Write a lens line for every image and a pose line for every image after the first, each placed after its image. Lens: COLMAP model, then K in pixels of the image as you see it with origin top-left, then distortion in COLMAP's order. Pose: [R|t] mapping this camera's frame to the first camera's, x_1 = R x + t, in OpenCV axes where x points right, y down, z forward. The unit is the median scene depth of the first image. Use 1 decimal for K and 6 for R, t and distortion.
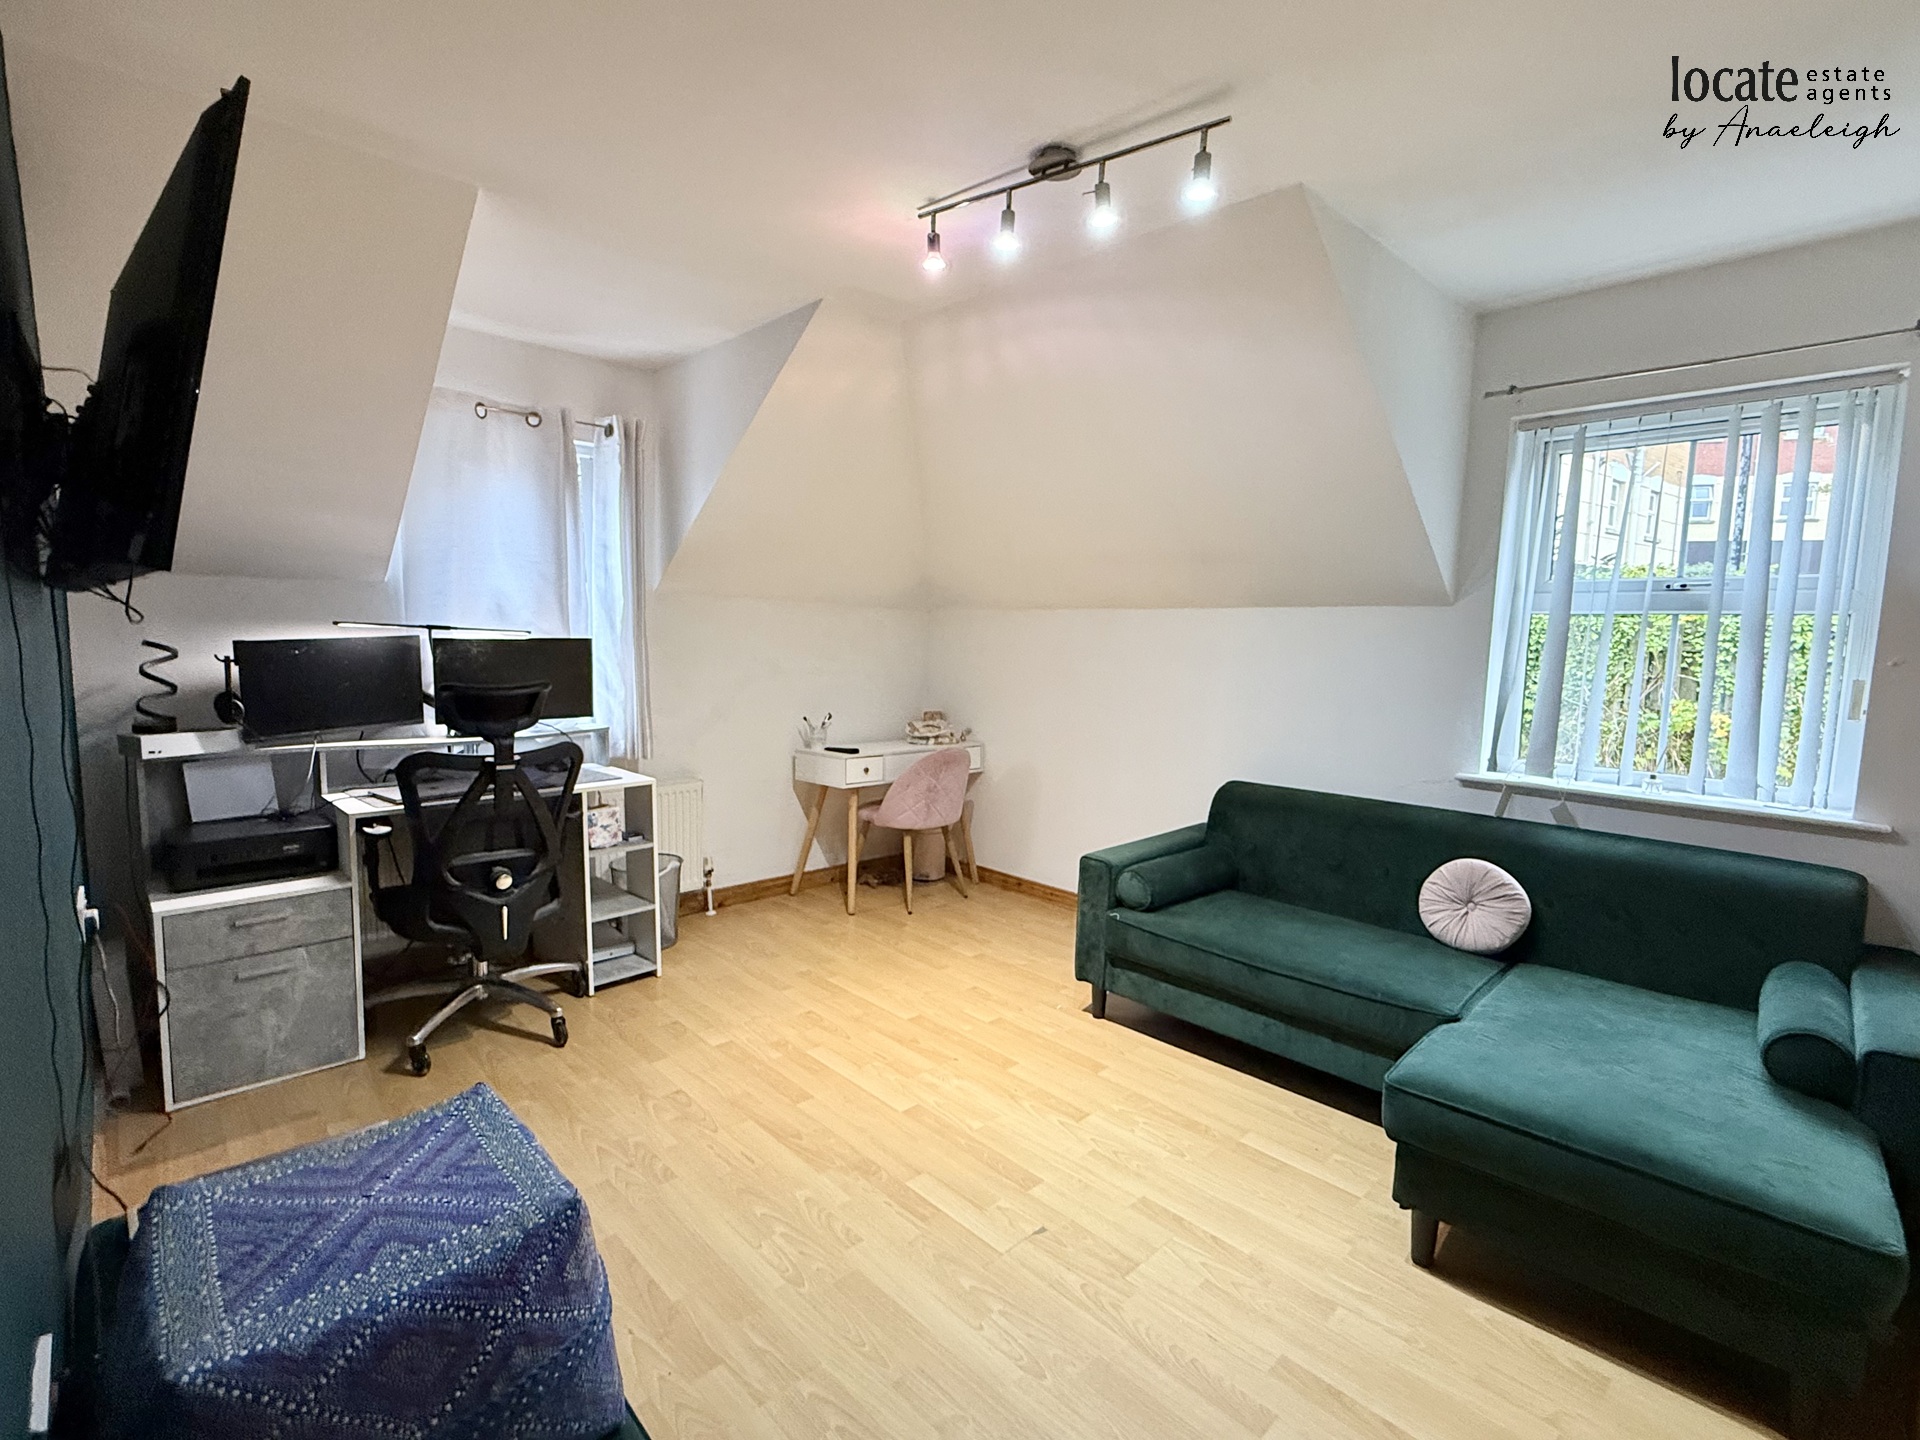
lens RADIAL K [[878.0, 0, 960.0], [0, 878.0, 720.0], [0, 0, 1]] dist [0.000259, -0.000014]
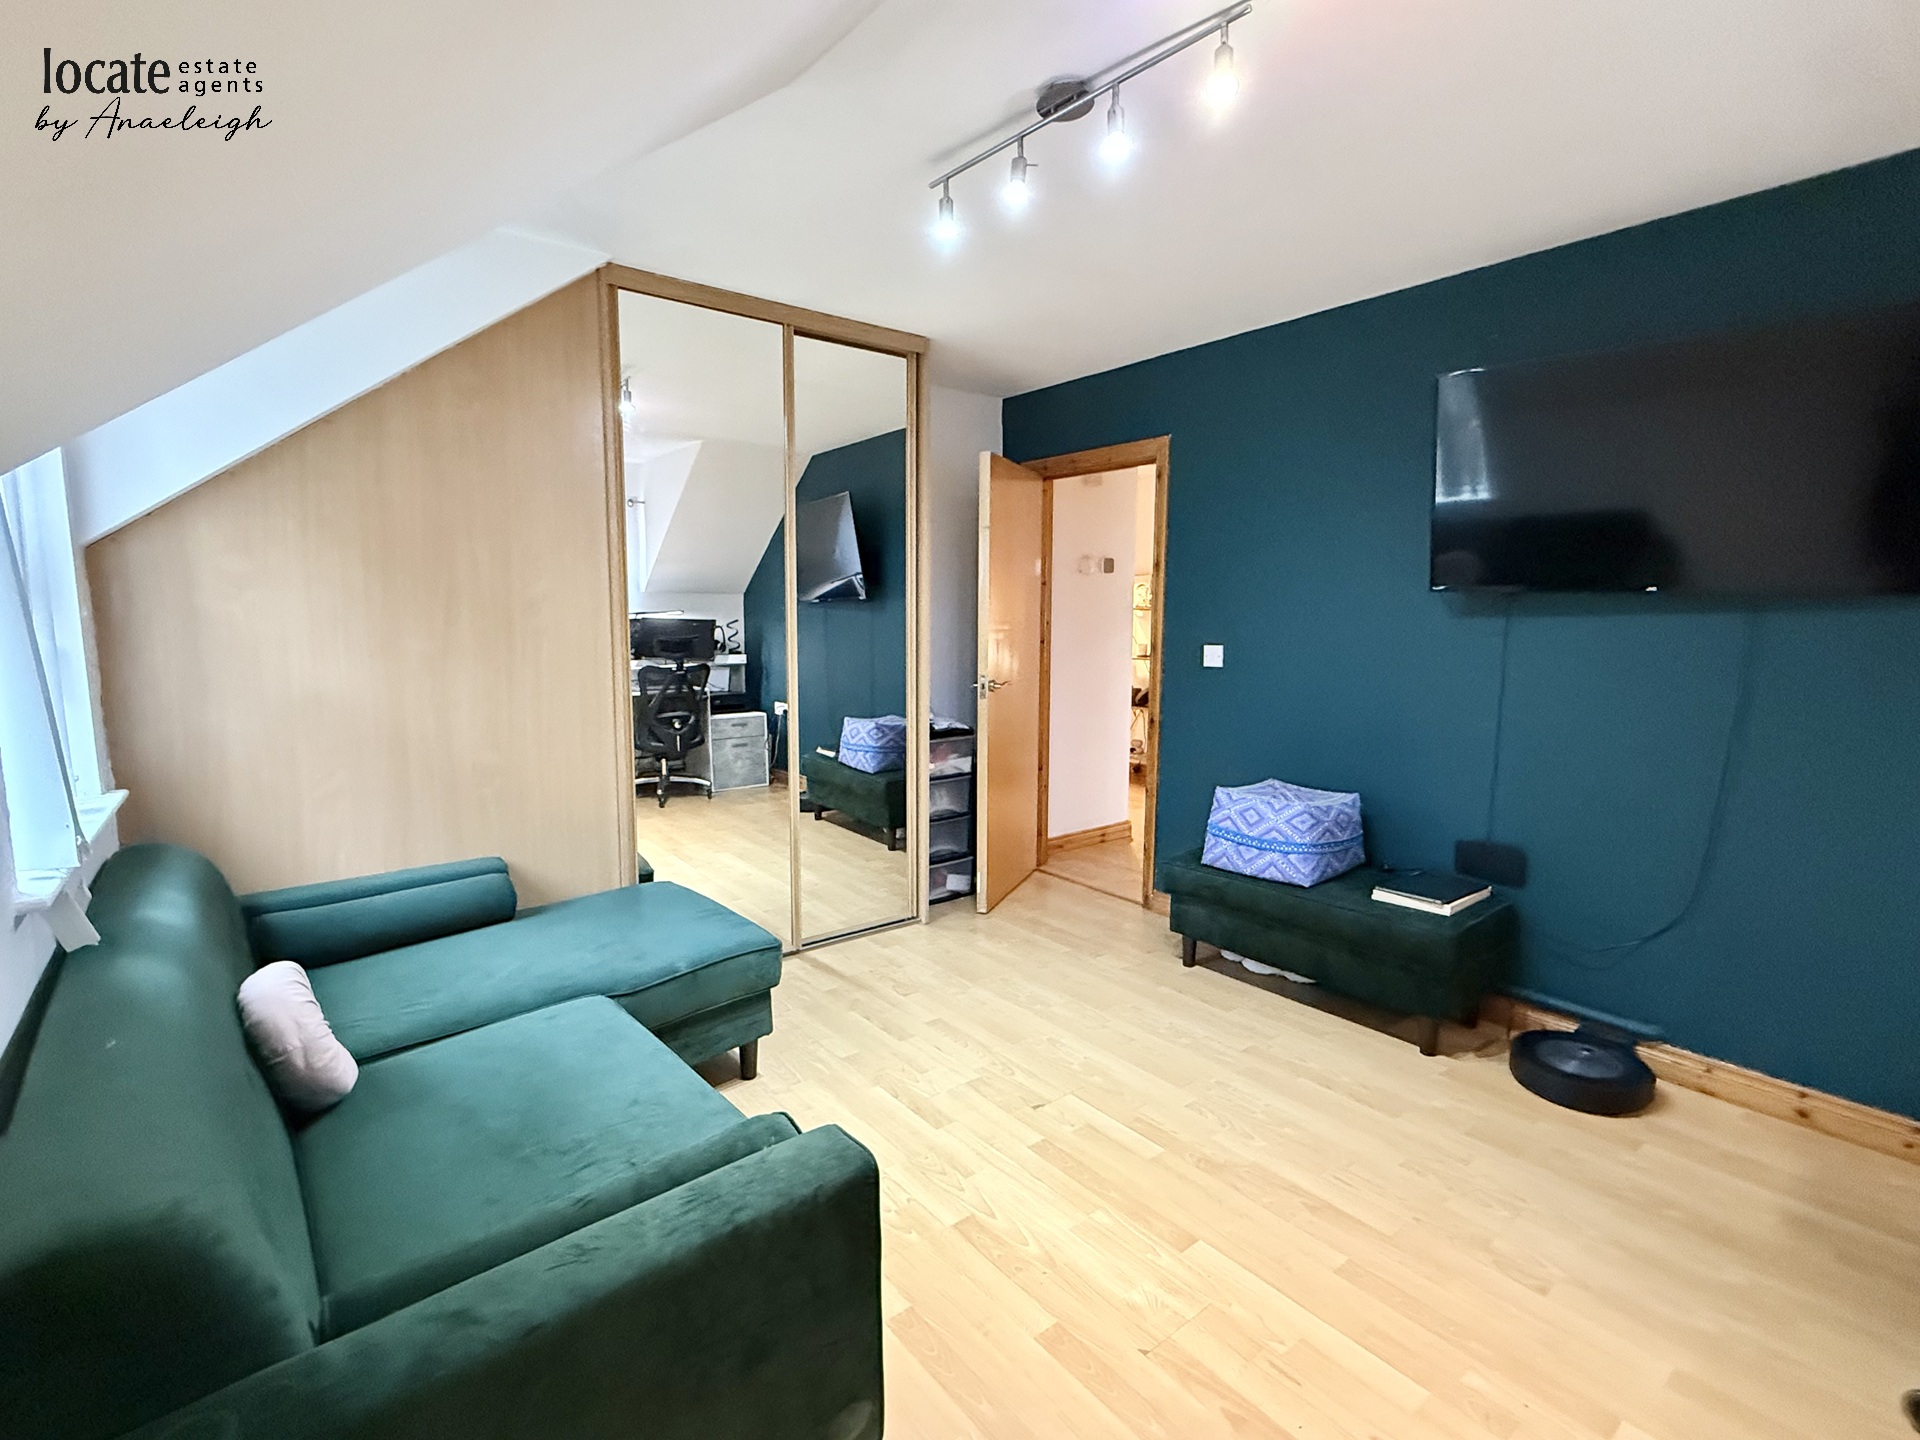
lens RADIAL K [[878.0, 0, 960.0], [0, 878.0, 720.0], [0, 0, 1]] dist [0.000259, -0.000014]
pose [[-0.995817, -0.039785, 0.082254, 0.106939], [-0.021733, 0.977524, 0.209699, -0.167201], [-0.088748, 0.207035, -0.974300, 1.849057]]
